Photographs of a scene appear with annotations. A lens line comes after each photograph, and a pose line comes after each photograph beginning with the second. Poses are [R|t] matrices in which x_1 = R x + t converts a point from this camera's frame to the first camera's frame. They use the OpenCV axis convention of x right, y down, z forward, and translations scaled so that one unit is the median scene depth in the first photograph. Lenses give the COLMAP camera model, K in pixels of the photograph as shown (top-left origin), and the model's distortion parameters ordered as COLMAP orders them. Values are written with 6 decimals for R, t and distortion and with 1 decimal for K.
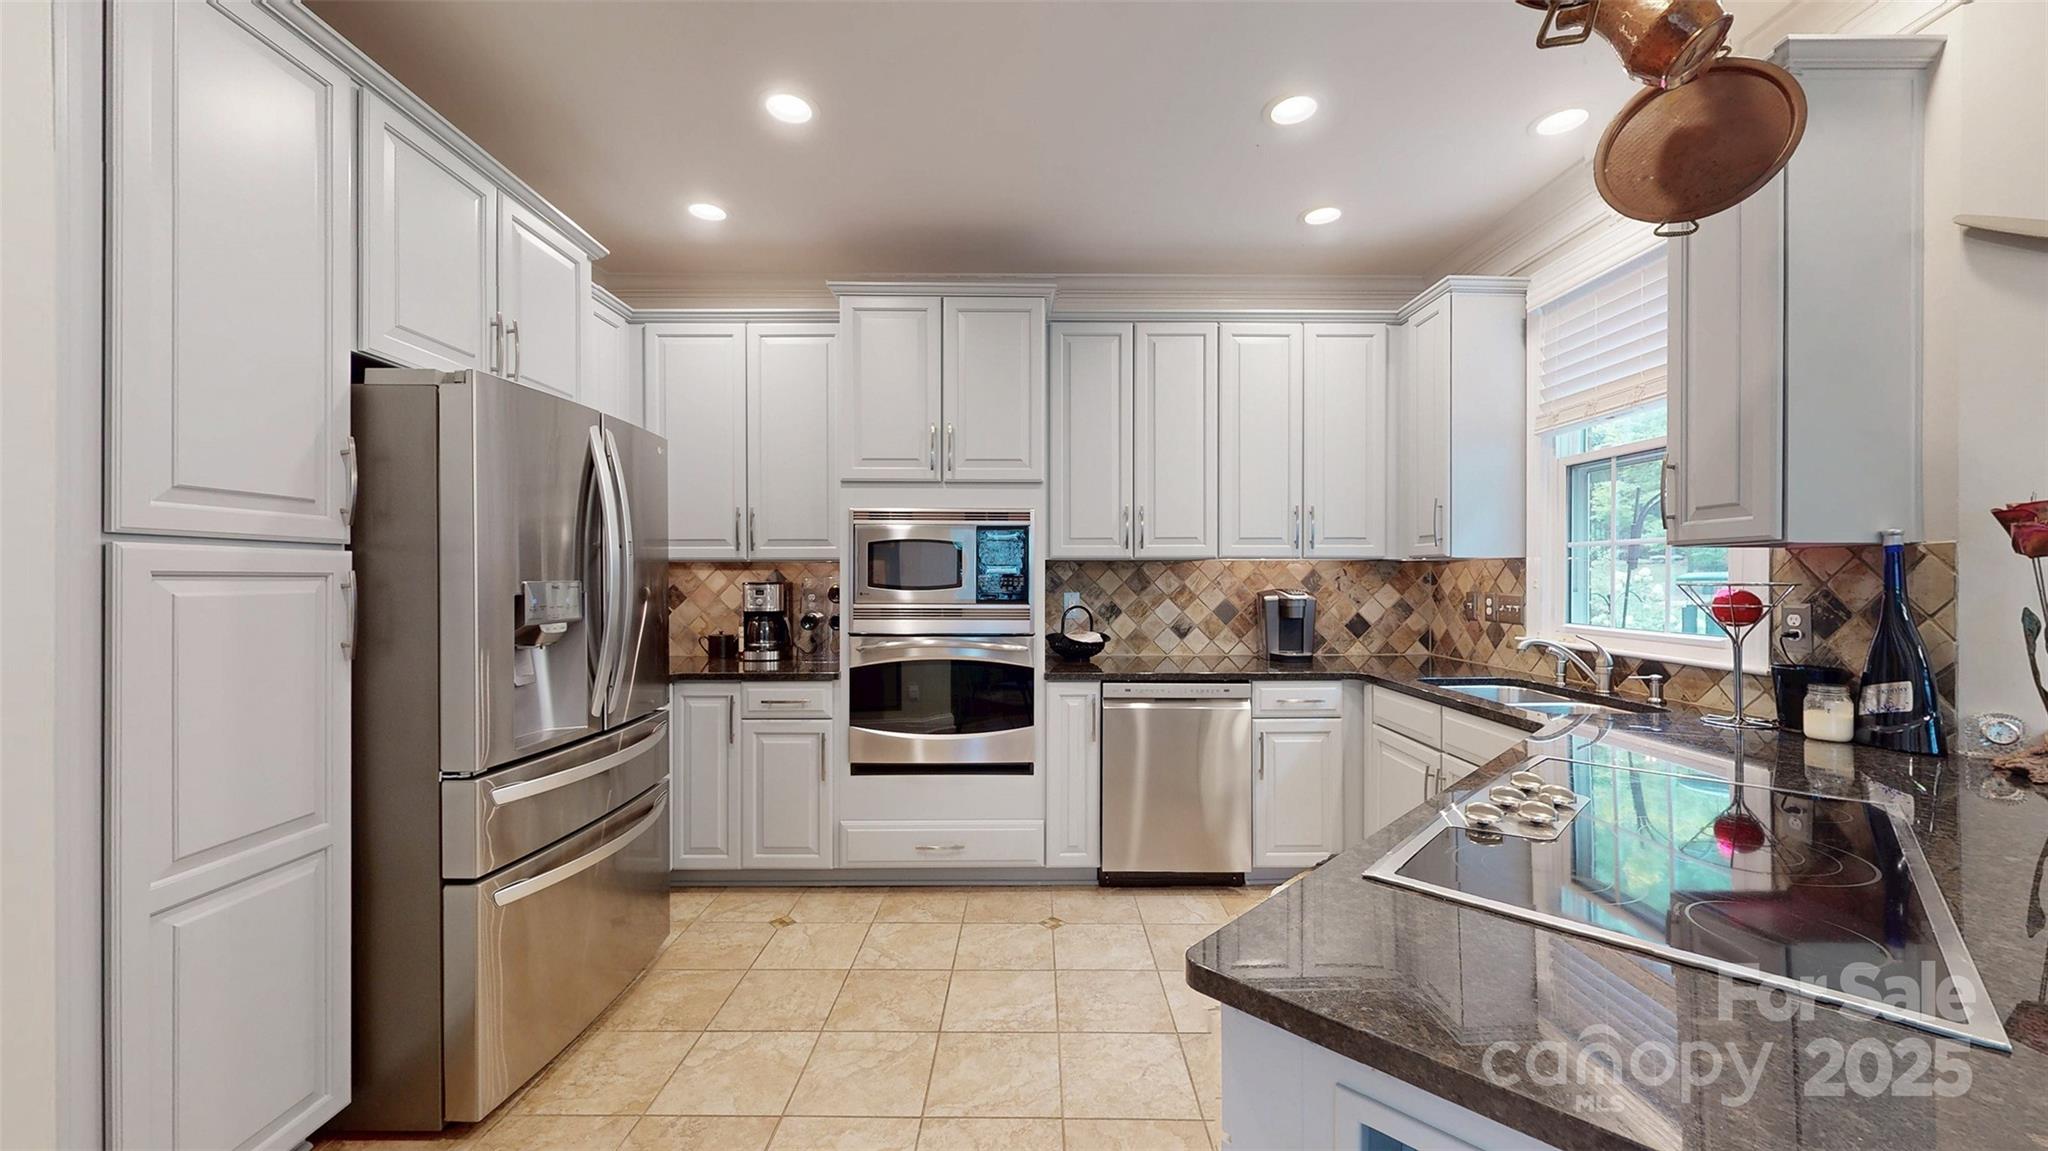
lens RADIAL K [[751.3, 0, 1040.9], [0, 751.3, 578.3], [0, 0, 1]] dist [-0.000885, -0.000031]
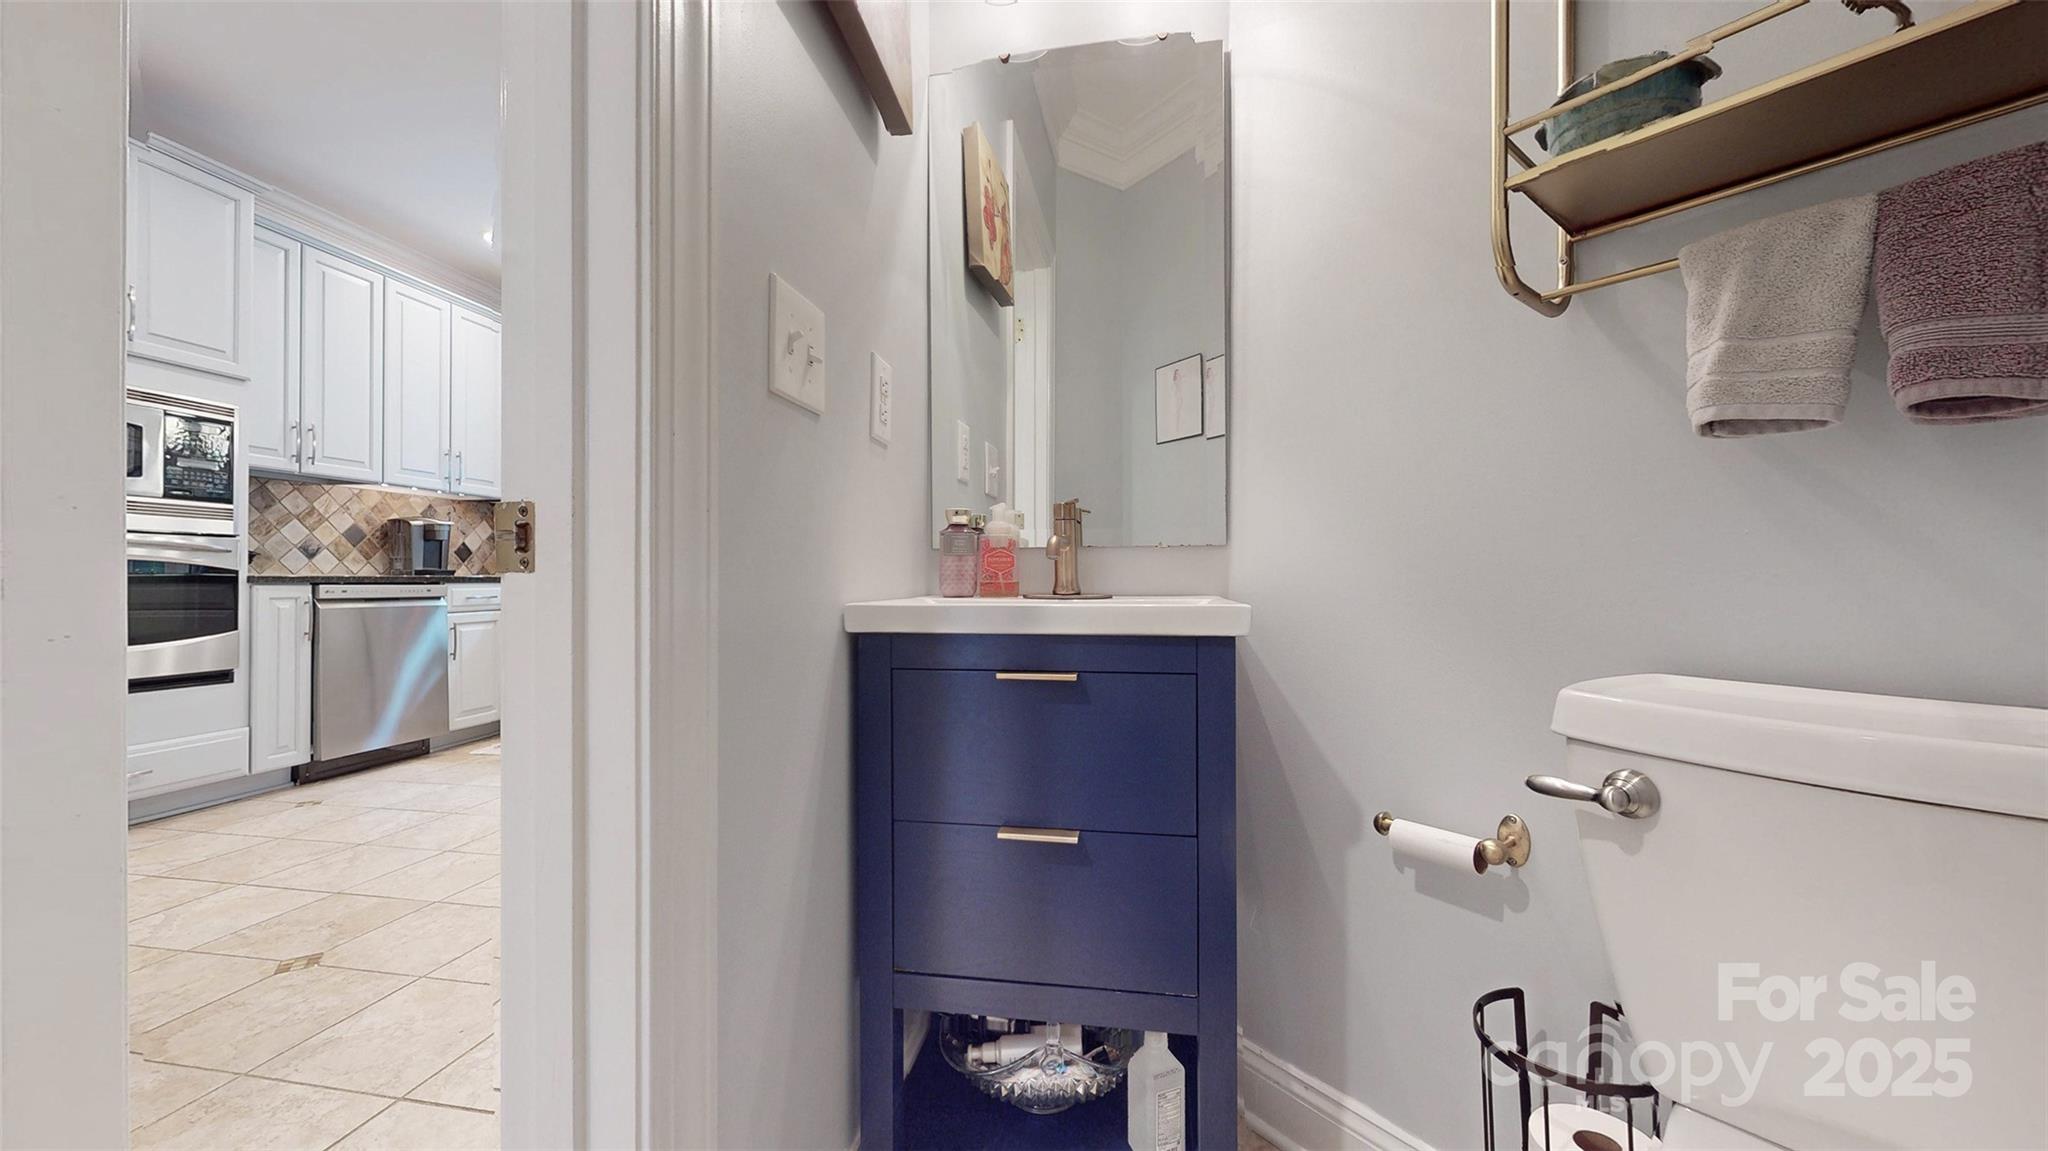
lens RADIAL K [[754.9, 0, 1003.1], [0, 754.9, 581.5], [0, 0, 1]] dist [-0.000244, 0.000189]
pose [[0.190871, -0.000720, 0.981615, -0.727913], [-0.001113, 0.999999, 0.000949, 0.123224], [-0.981614, -0.001273, 0.190870, -0.143982]]
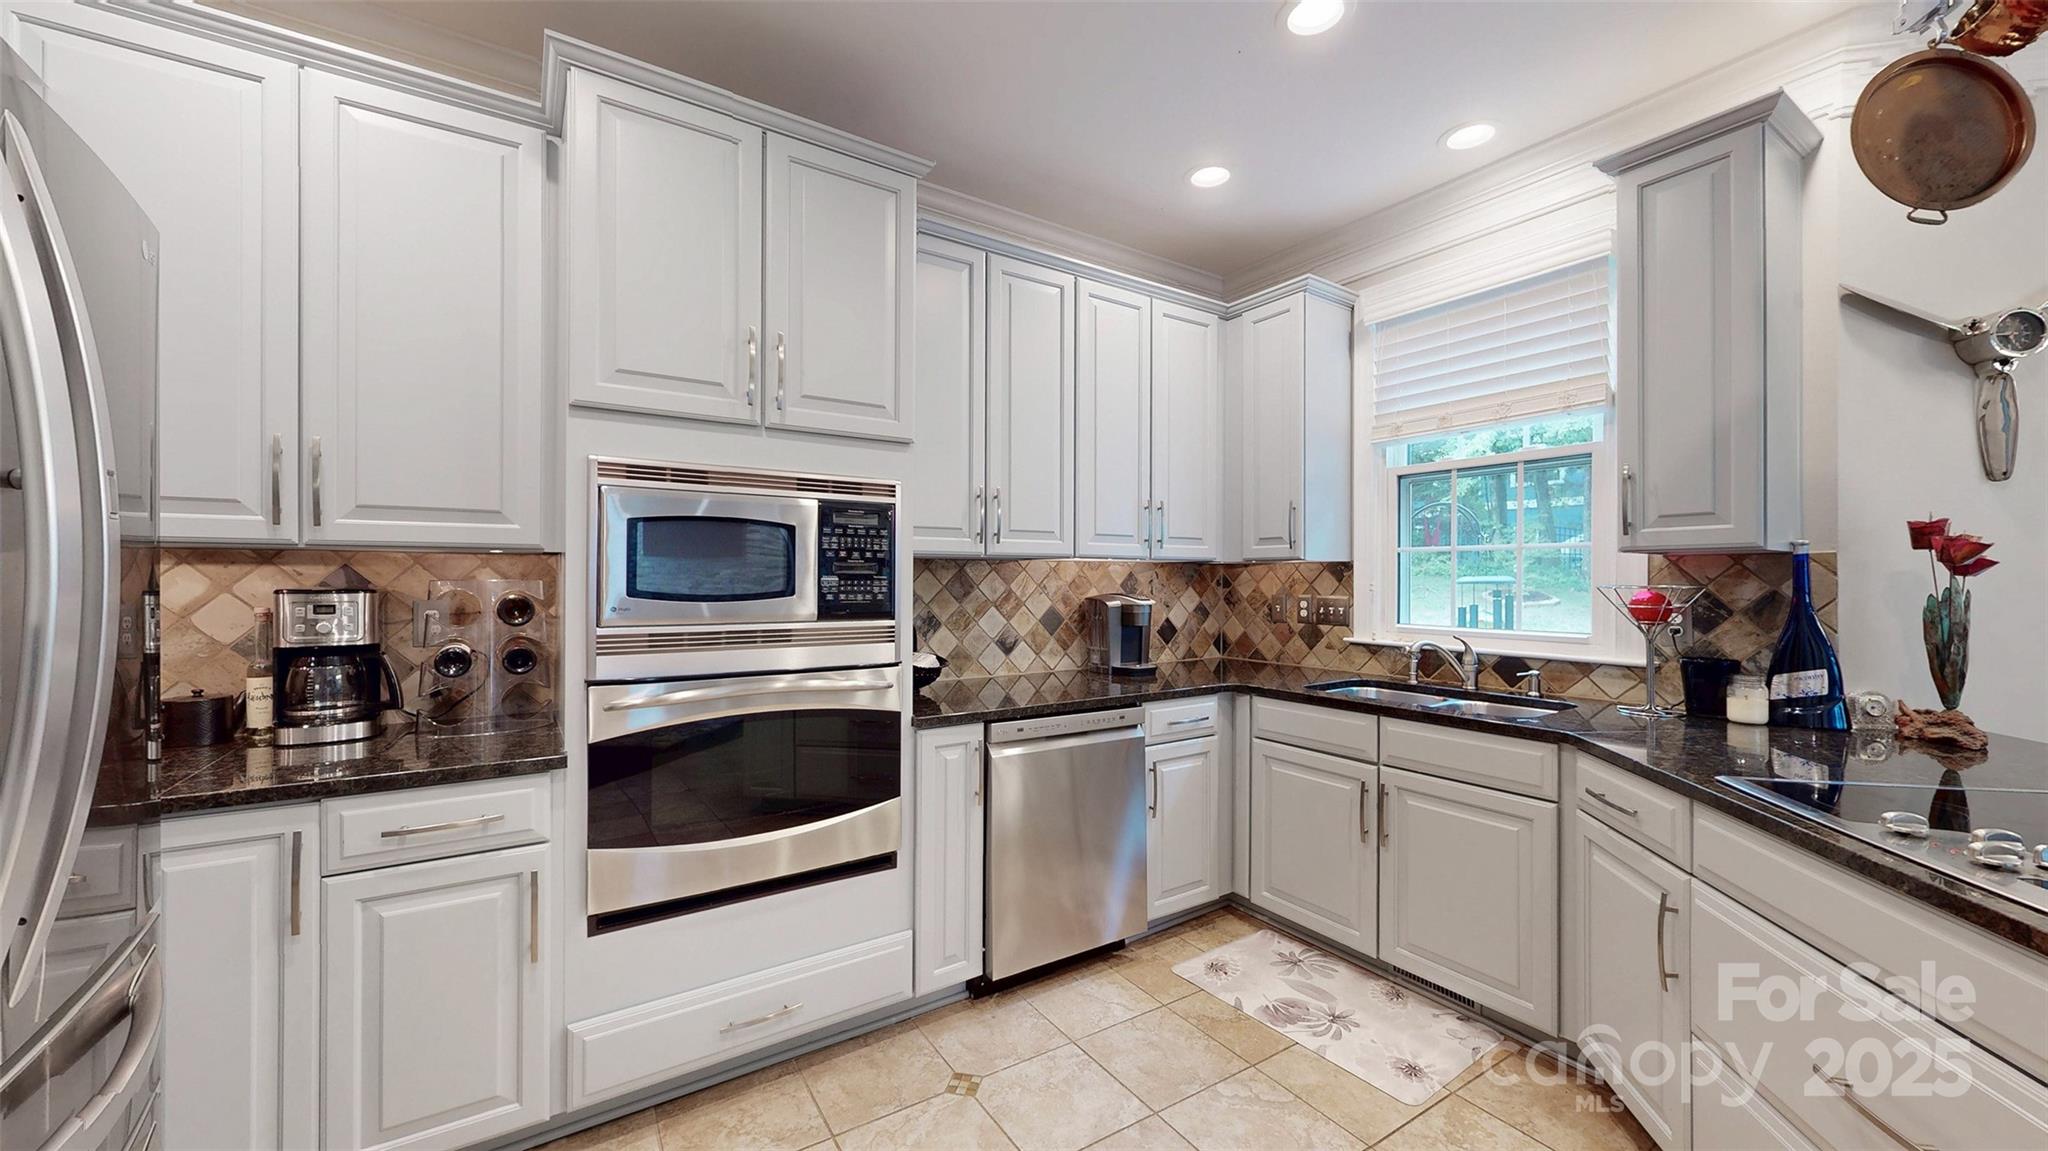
lens RADIAL K [[741.7, 0, 1031.9], [0, 741.7, 577.5], [0, 0, 1]] dist [0.000823, 0.000029]
pose [[0.841989, 0.002687, 0.539488, -0.257185], [-0.000318, 0.999990, -0.004485, -0.000661], [-0.539495, 0.003605, 0.841981, 0.340408]]
